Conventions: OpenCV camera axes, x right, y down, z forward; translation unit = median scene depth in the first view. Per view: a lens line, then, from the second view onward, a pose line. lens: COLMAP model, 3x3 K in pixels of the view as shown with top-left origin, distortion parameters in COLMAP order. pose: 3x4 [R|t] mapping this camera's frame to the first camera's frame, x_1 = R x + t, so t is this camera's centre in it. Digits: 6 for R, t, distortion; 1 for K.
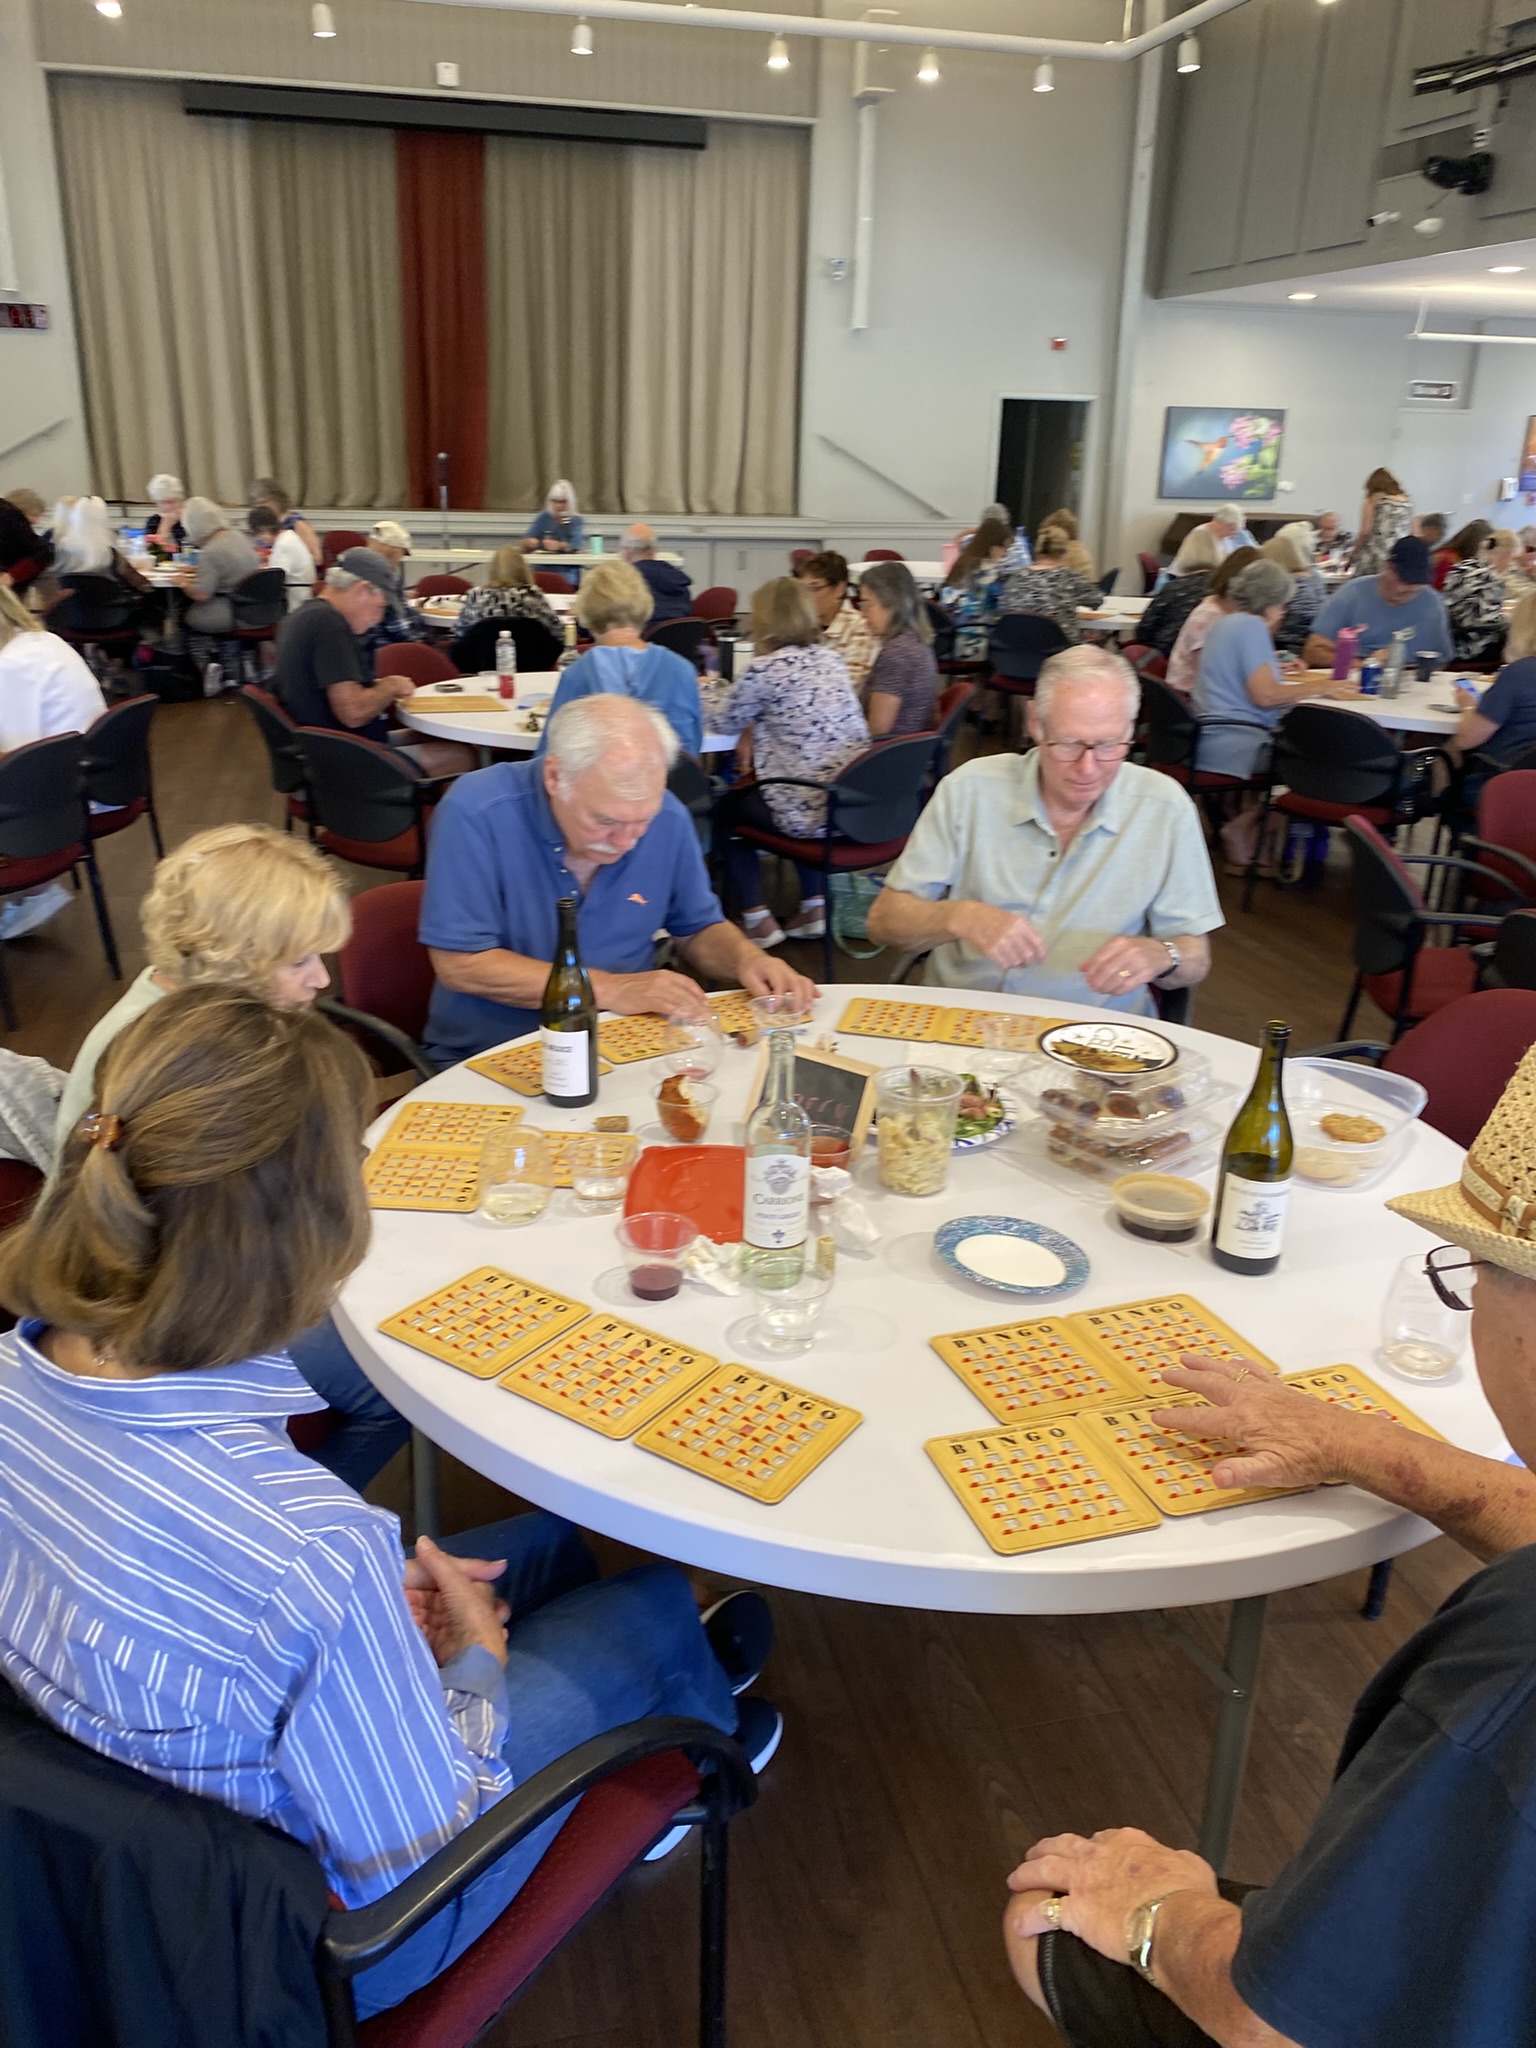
lens RADIAL K [[1561.9, 0, 738.3], [0, 1561.9, 1016.5], [0, 0, 1]] dist [0.001649, -0.011897]
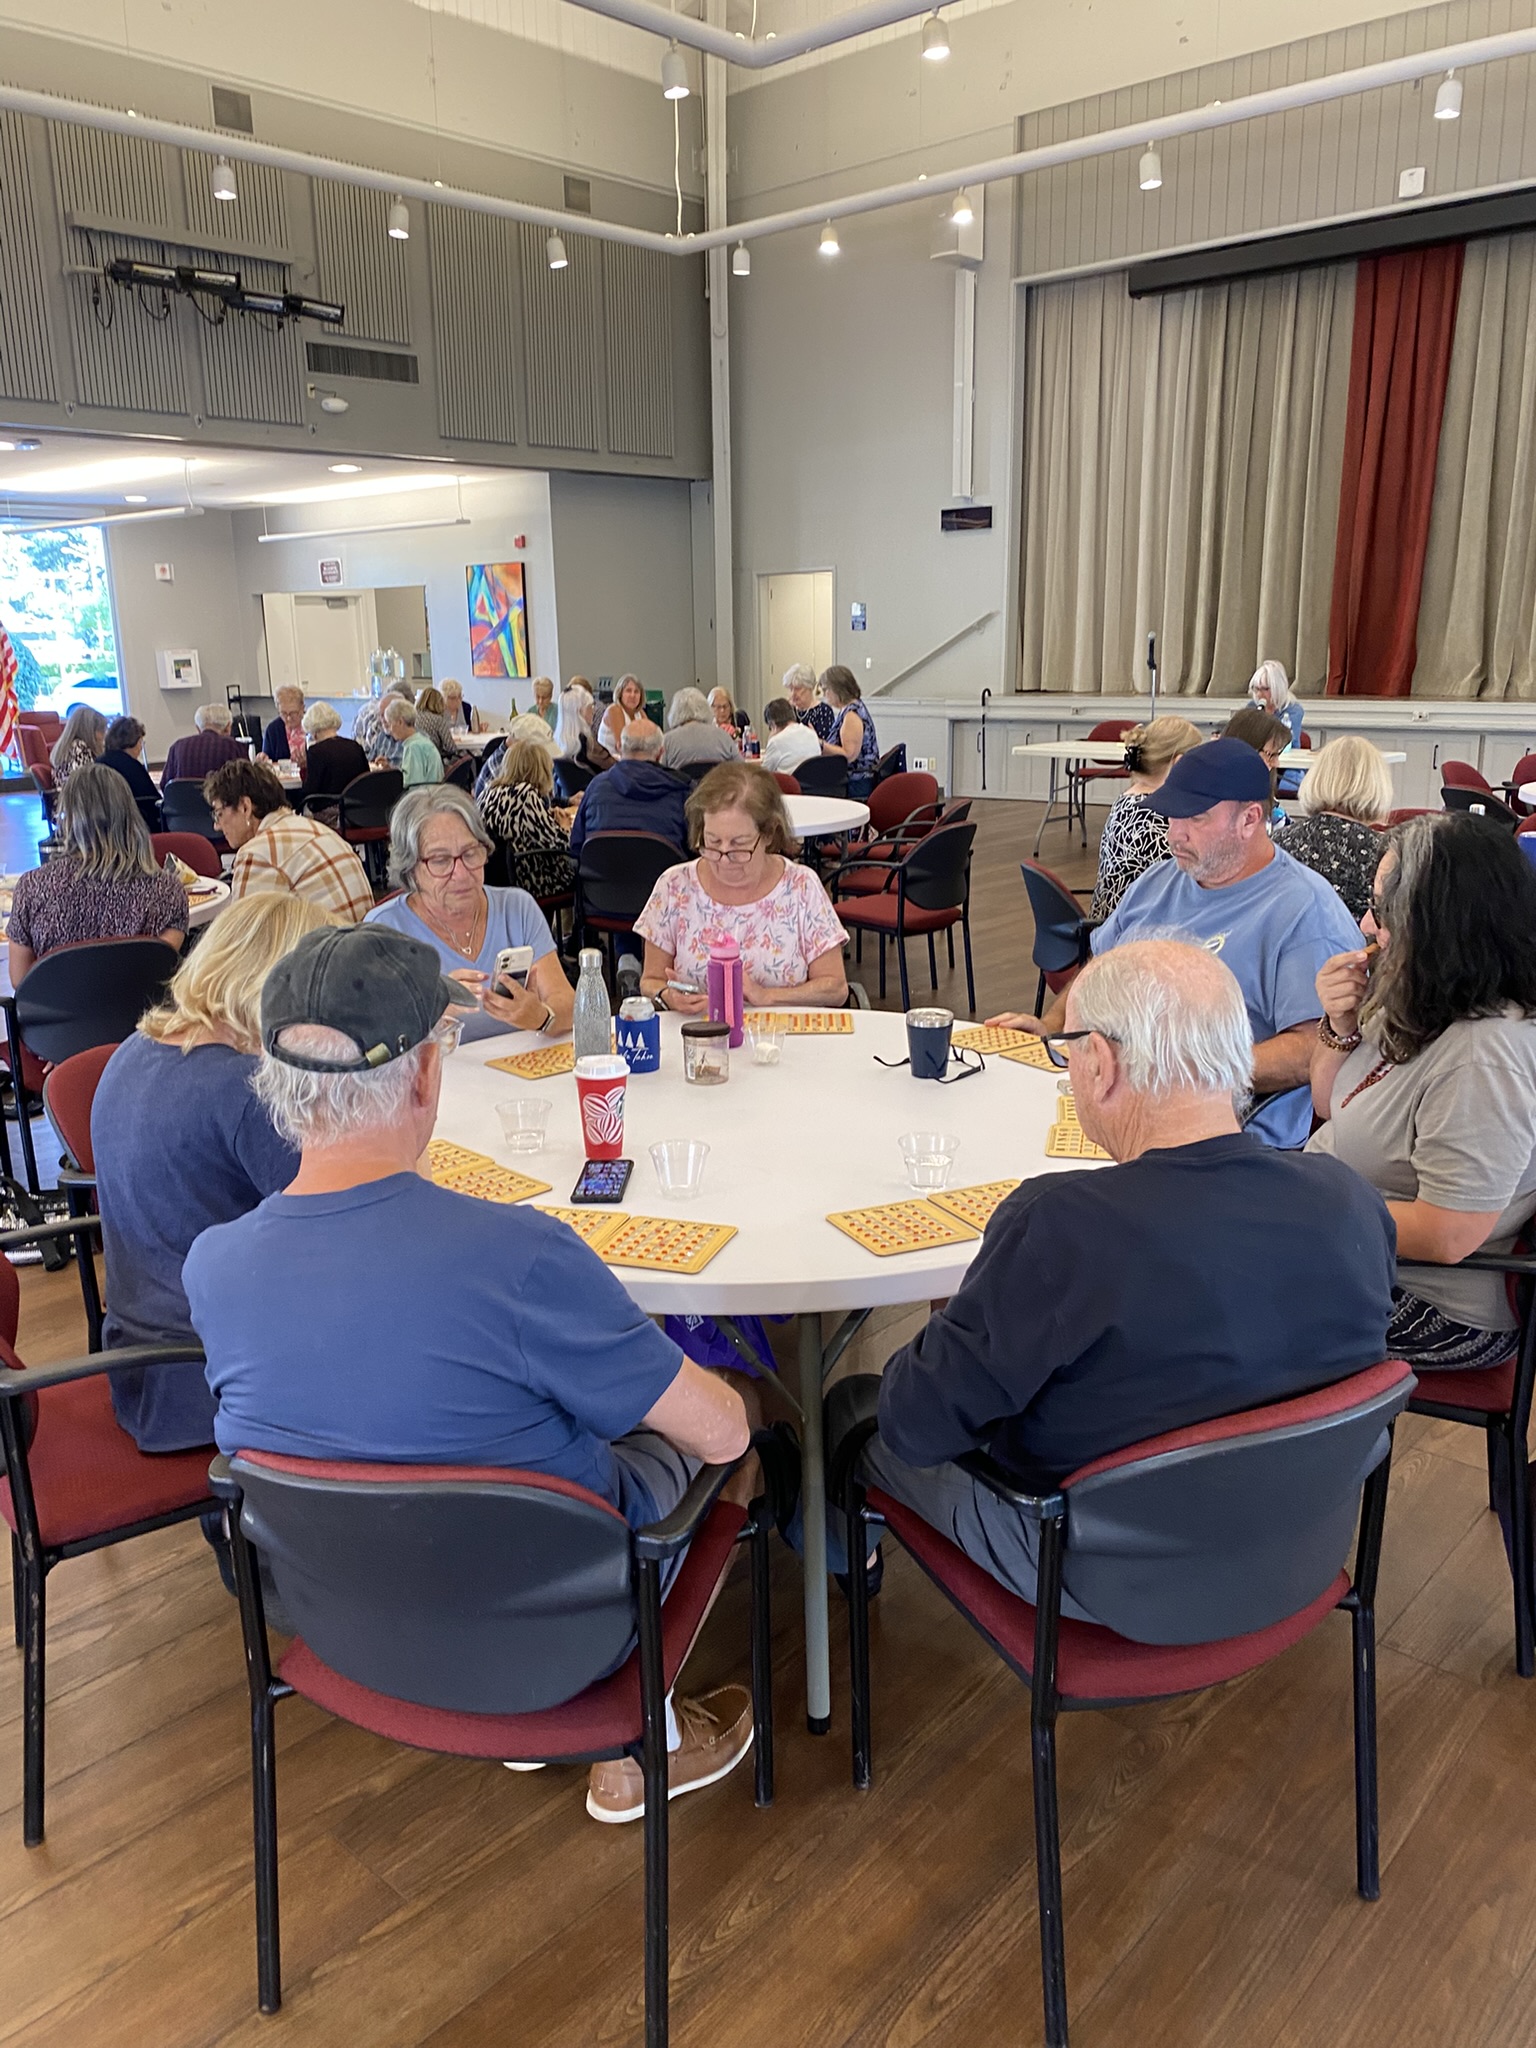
lens RADIAL K [[1563.6, 0, 733.0], [0, 1563.6, 1021.4], [0, 0, 1]] dist [0.012347, 0.007680]
pose [[0.570959, 0.165211, -0.804183, 0.337835], [-0.251457, 0.967656, 0.020264, -0.096322], [0.781521, 0.190648, 0.594036, 0.295911]]
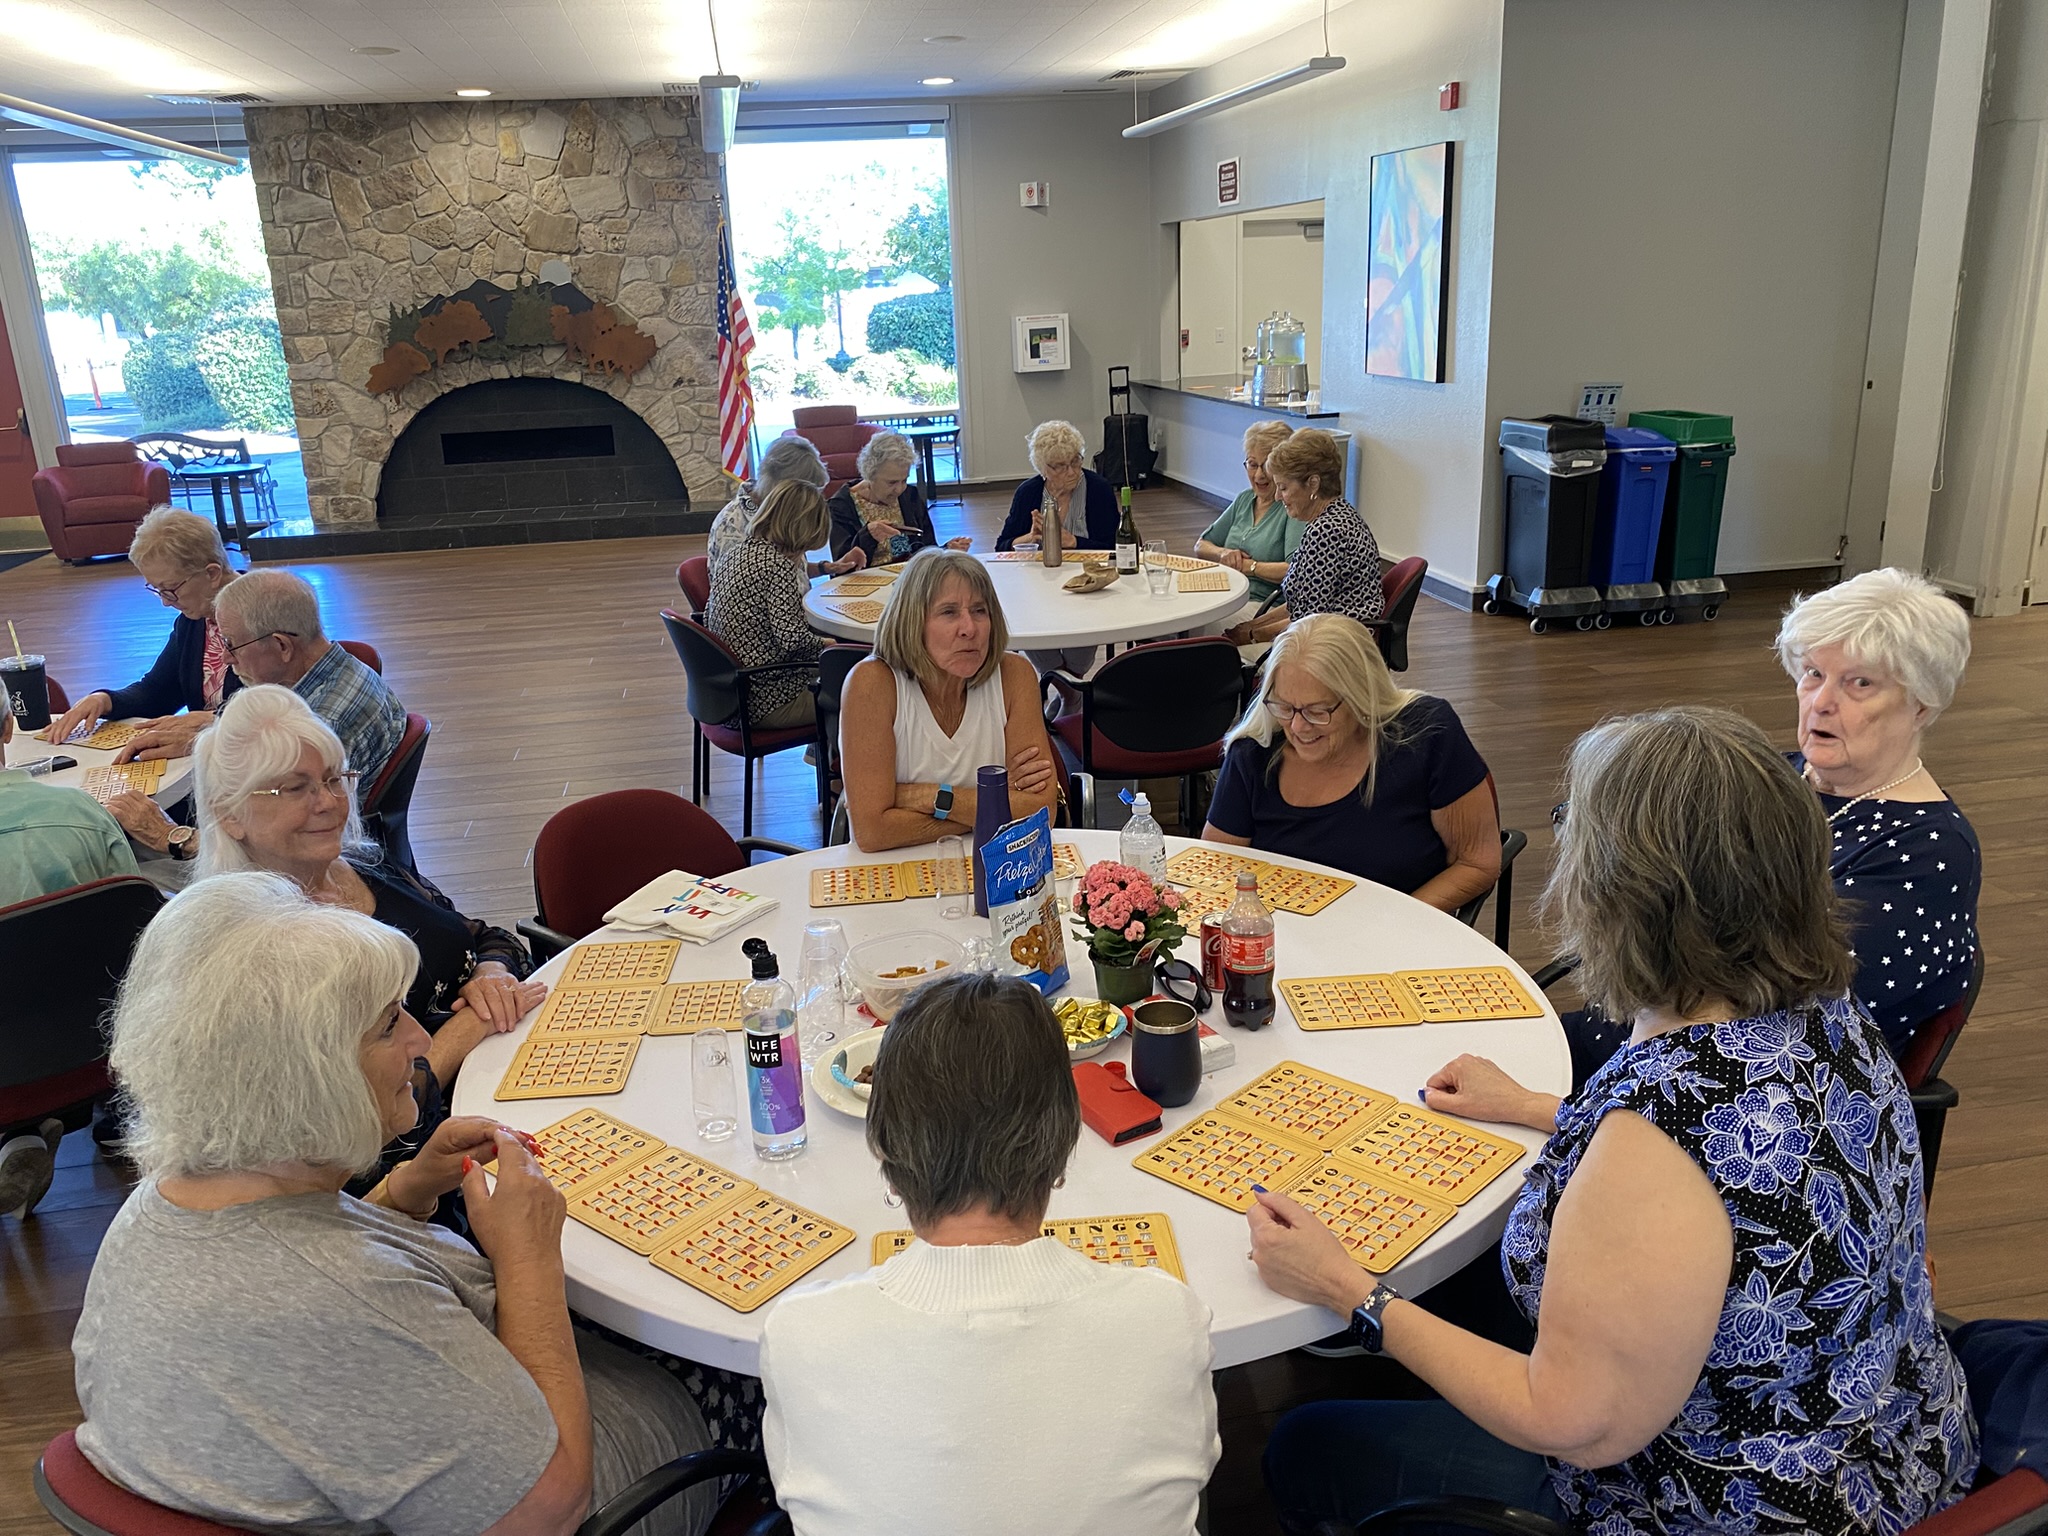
lens RADIAL K [[1553.2, 0, 980.7], [0, 1553.2, 767.5], [0, 0, 1]] dist [0.008066, 0.003064]
pose [[-0.064607, 0.276749, -0.958768, -0.130550], [-0.306122, 0.908956, 0.282999, -0.259438], [0.949797, 0.311784, 0.025994, 0.678913]]
